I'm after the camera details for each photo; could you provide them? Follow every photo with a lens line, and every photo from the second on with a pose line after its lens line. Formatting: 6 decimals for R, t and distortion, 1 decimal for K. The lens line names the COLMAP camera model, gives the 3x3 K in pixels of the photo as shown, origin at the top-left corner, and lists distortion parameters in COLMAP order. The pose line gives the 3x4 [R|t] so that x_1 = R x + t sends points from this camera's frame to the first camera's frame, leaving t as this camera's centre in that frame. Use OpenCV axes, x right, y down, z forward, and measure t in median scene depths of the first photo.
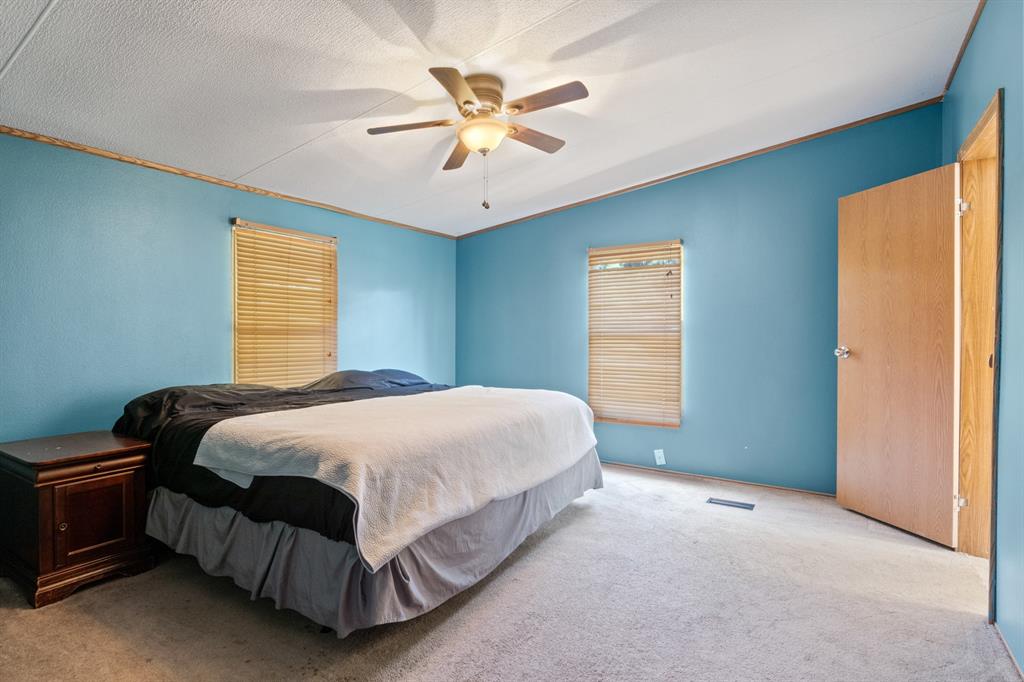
lens RADIAL K [[516.8, 0, 513.5], [0, 516.8, 333.0], [0, 0, 1]] dist [-0.004194, -0.000837]
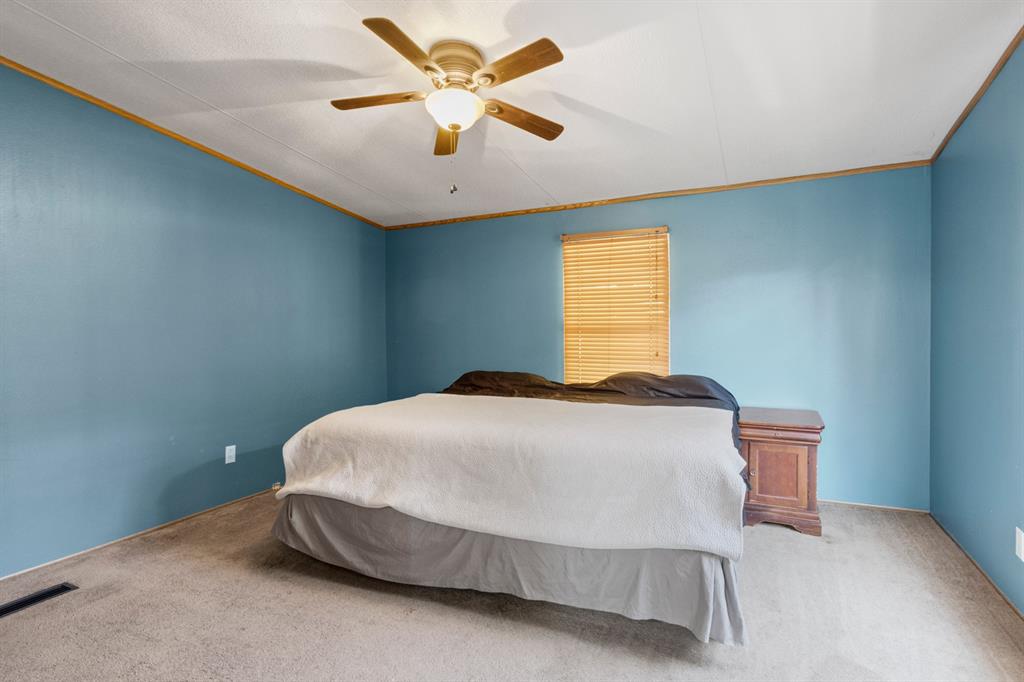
lens RADIAL K [[516.8, 0, 513.5], [0, 516.8, 333.0], [0, 0, 1]] dist [-0.004194, -0.000837]
pose [[0.125169, 0.005118, -0.992122, 0.952969], [0.009244, 0.999937, 0.006325, -0.008355], [0.992092, -0.009963, 0.125114, 1.115249]]
